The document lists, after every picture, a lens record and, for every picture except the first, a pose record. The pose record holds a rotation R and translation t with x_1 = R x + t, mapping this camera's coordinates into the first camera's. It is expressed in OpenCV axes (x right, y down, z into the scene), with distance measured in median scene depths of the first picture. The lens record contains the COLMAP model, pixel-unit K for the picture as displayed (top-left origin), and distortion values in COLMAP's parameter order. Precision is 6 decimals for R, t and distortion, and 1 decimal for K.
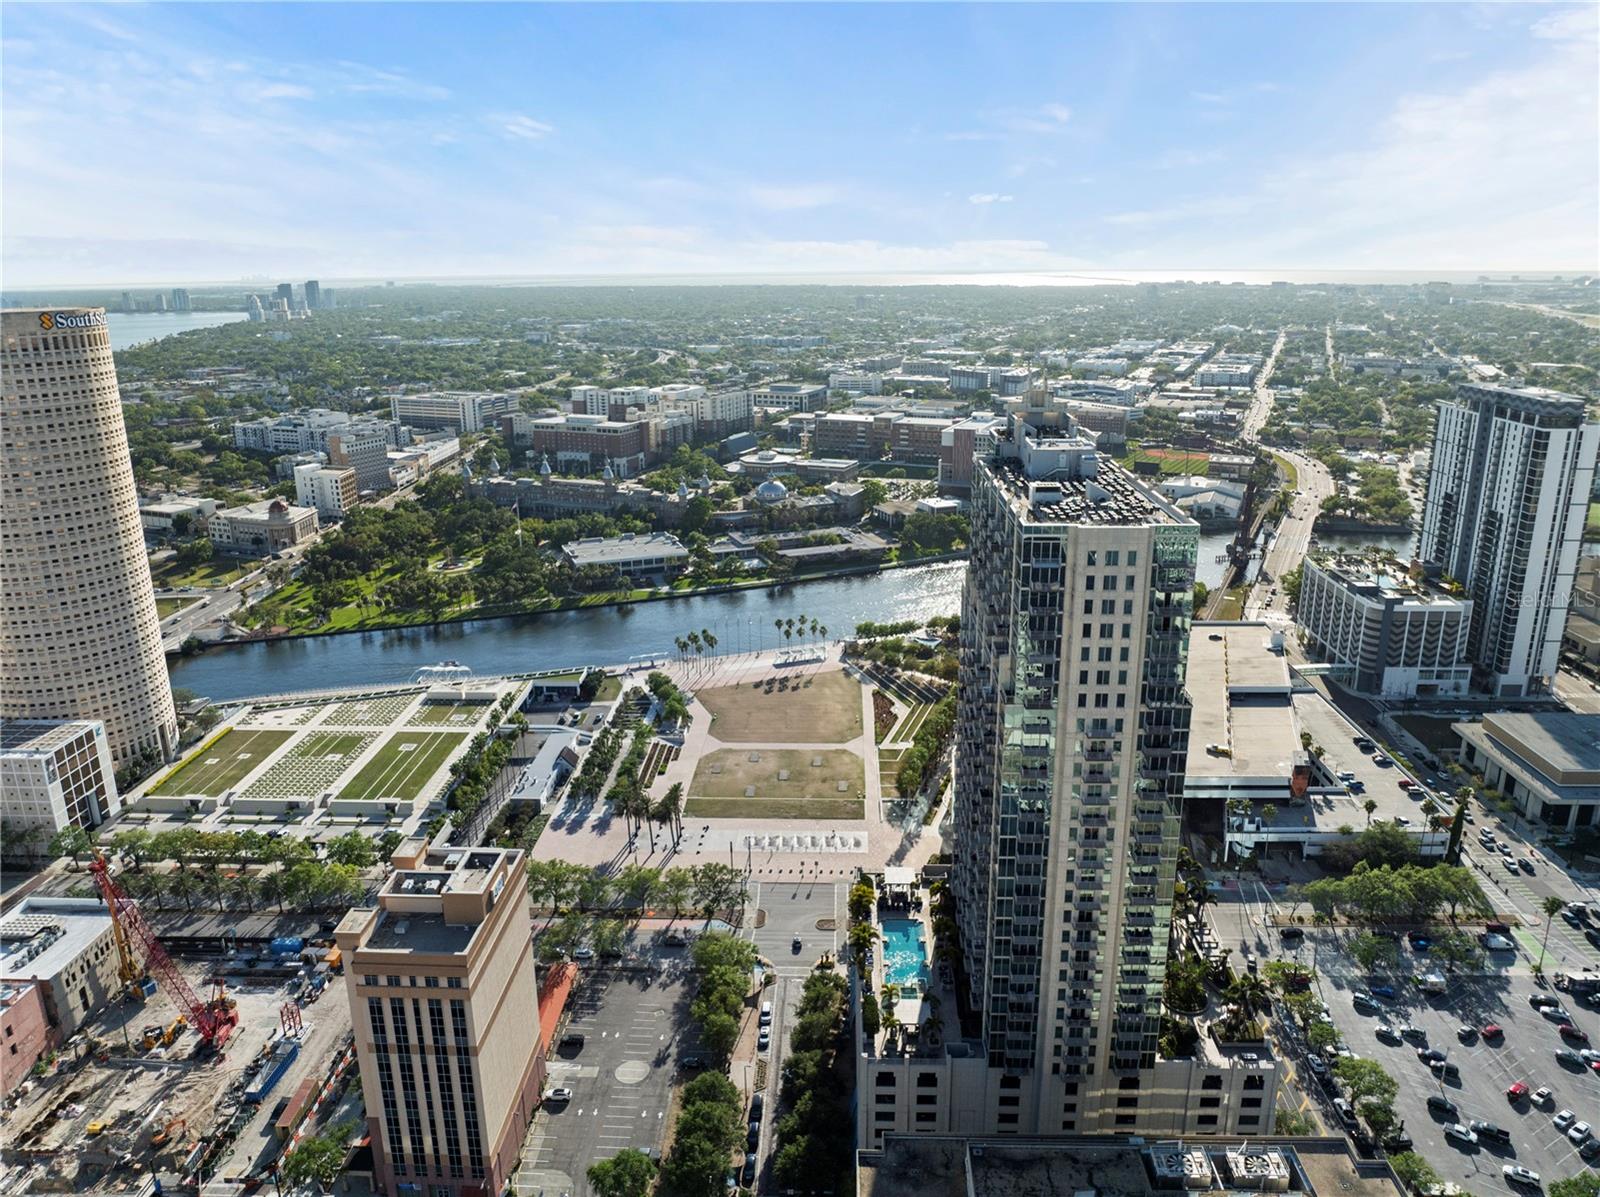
lens RADIAL K [[1125.7, 0, 800.0], [0, 1125.7, 605.3], [0, 0, 1]] dist [-0.075769, 0.038581]
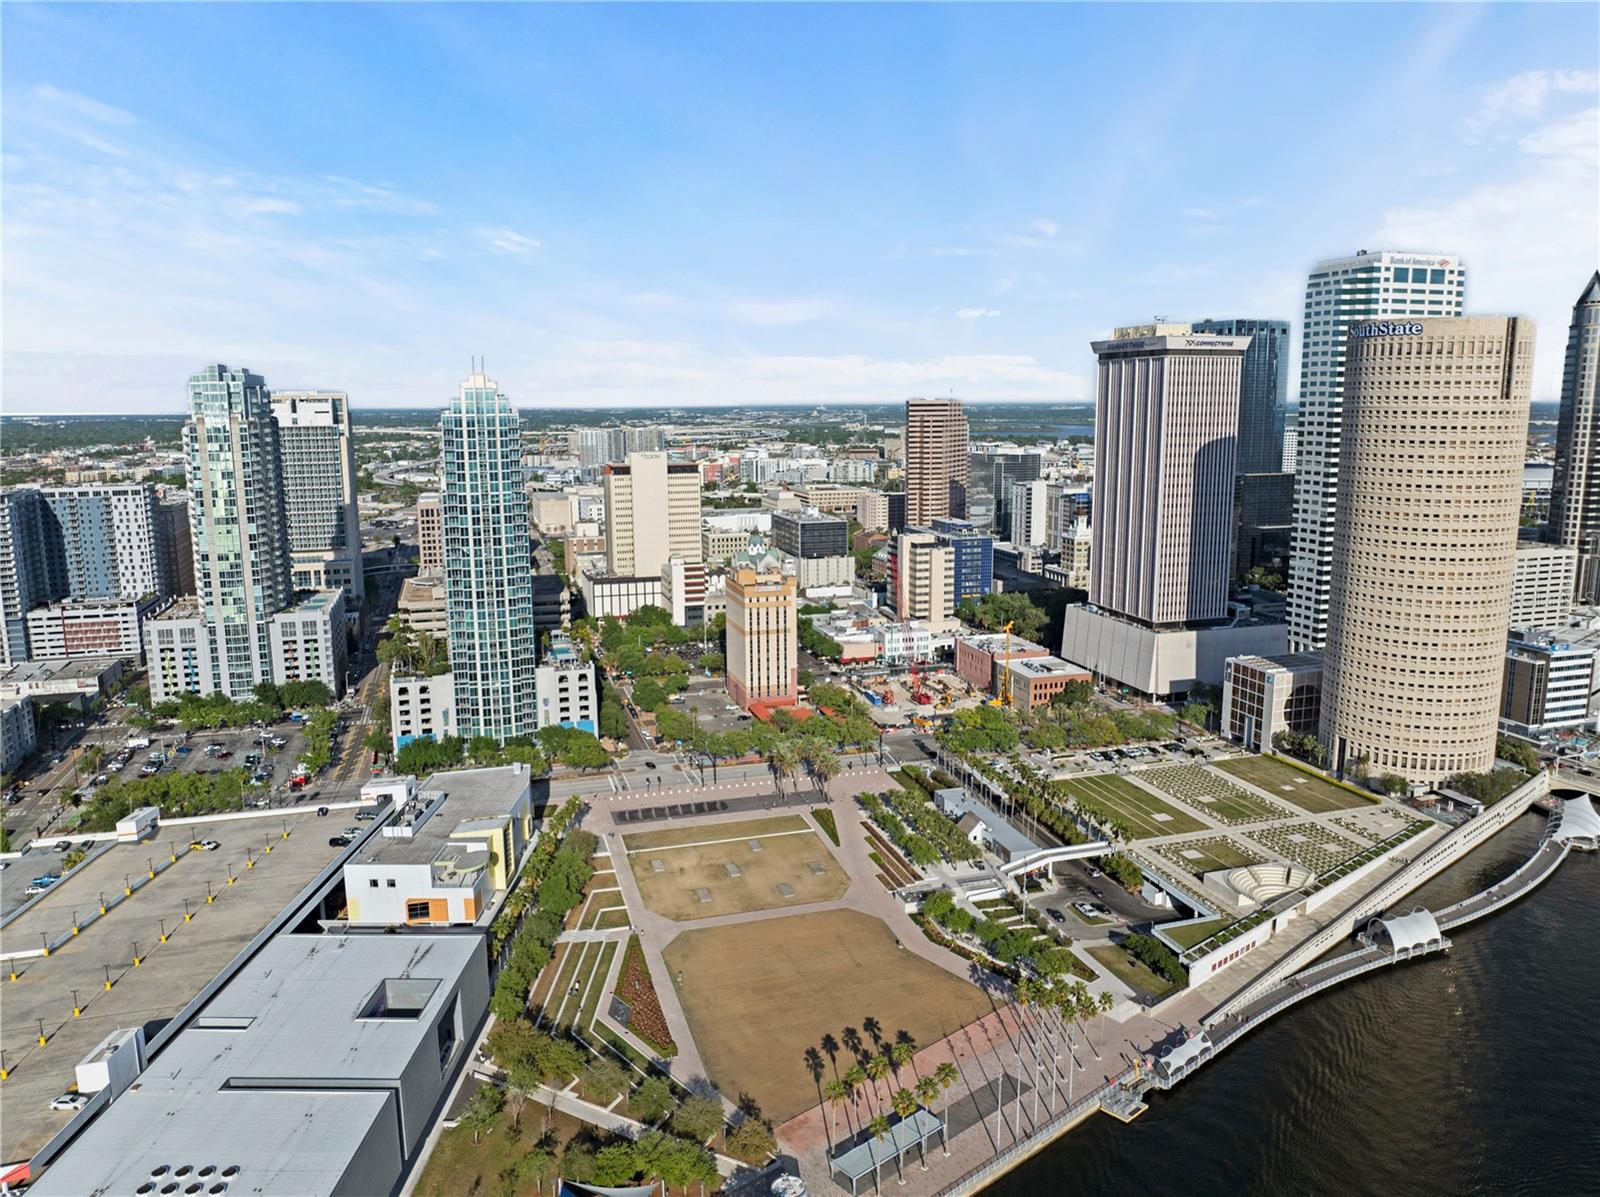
lens RADIAL K [[1125.7, 0, 800.0], [0, 1125.7, 605.3], [0, 0, 1]] dist [-0.075769, 0.038581]
pose [[-0.945345, 0.072069, -0.318009, 0.174727], [-0.080746, 0.893152, 0.442446, -0.368989], [0.315917, 0.443942, -0.838518, 1.504177]]
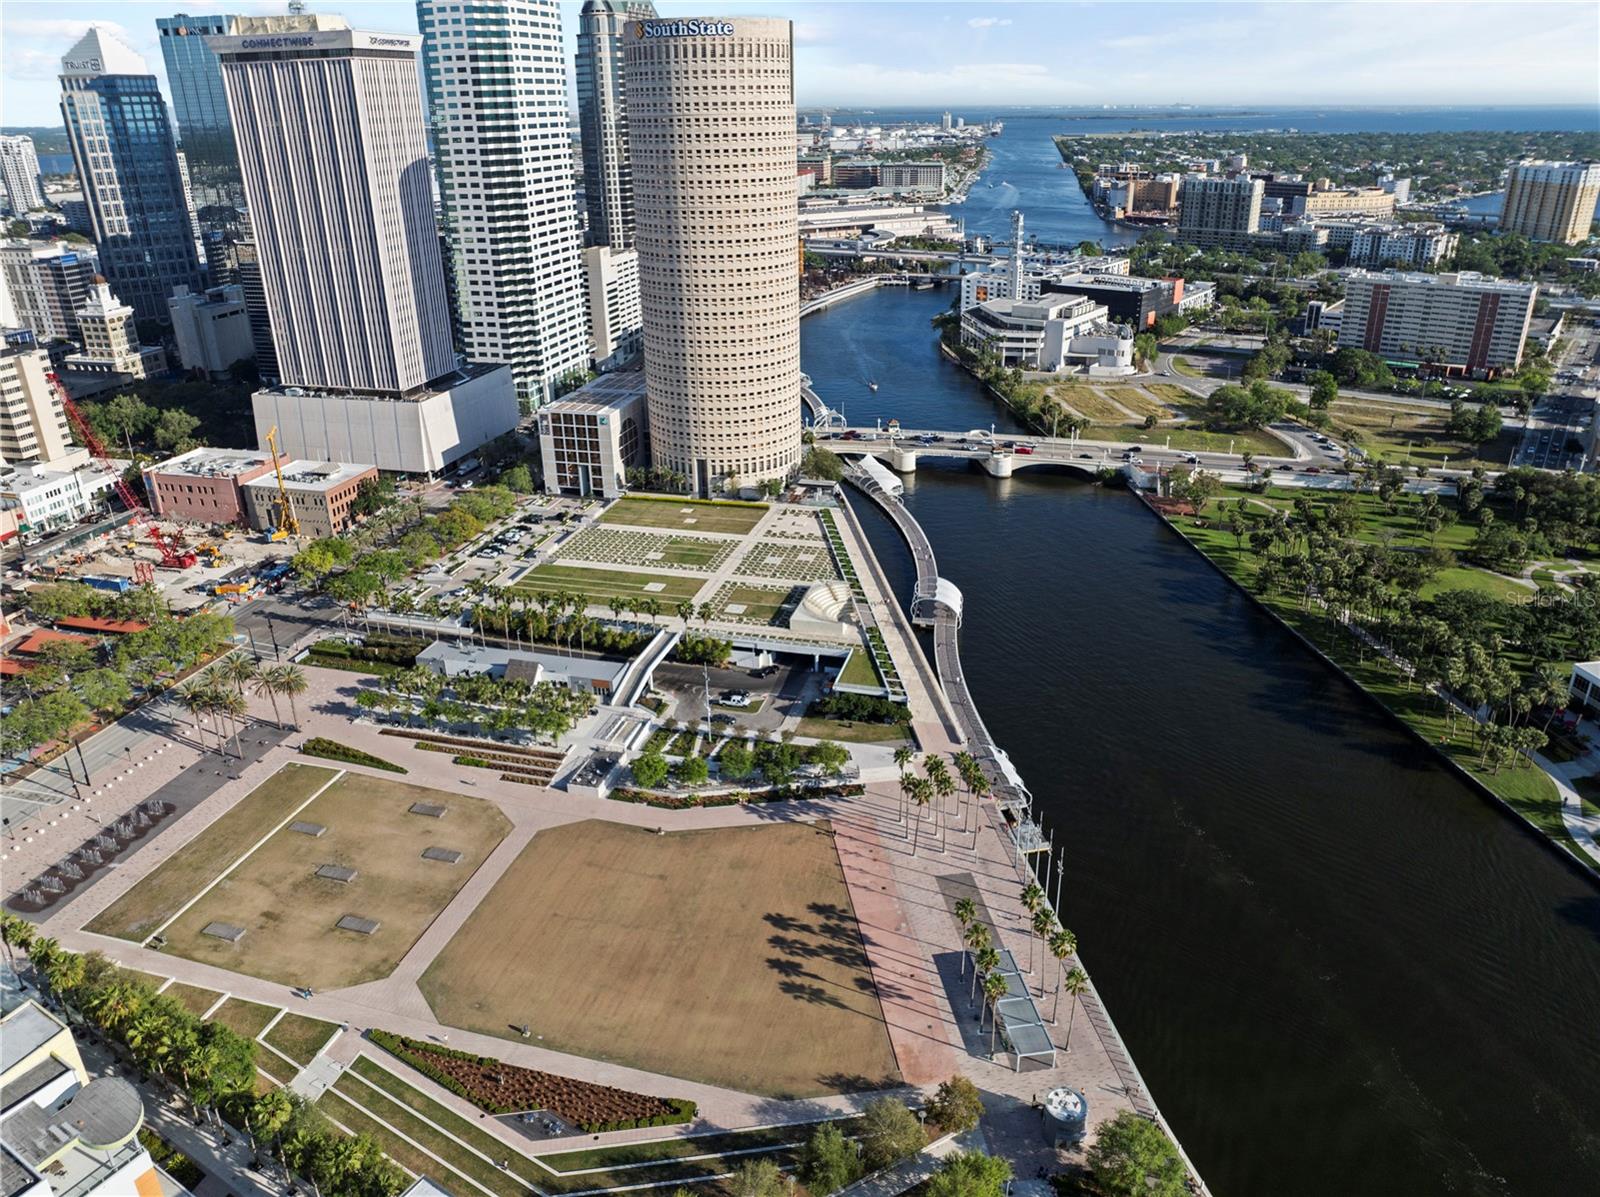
lens RADIAL K [[1132.4, 0, 798.2], [0, 1132.4, 593.2], [0, 0, 1]] dist [-0.034798, 0.000090]
pose [[-0.226585, 0.399128, -0.888457, 0.344308], [-0.264869, 0.852555, 0.450550, -0.257277], [0.937285, 0.337413, -0.087459, 1.122842]]
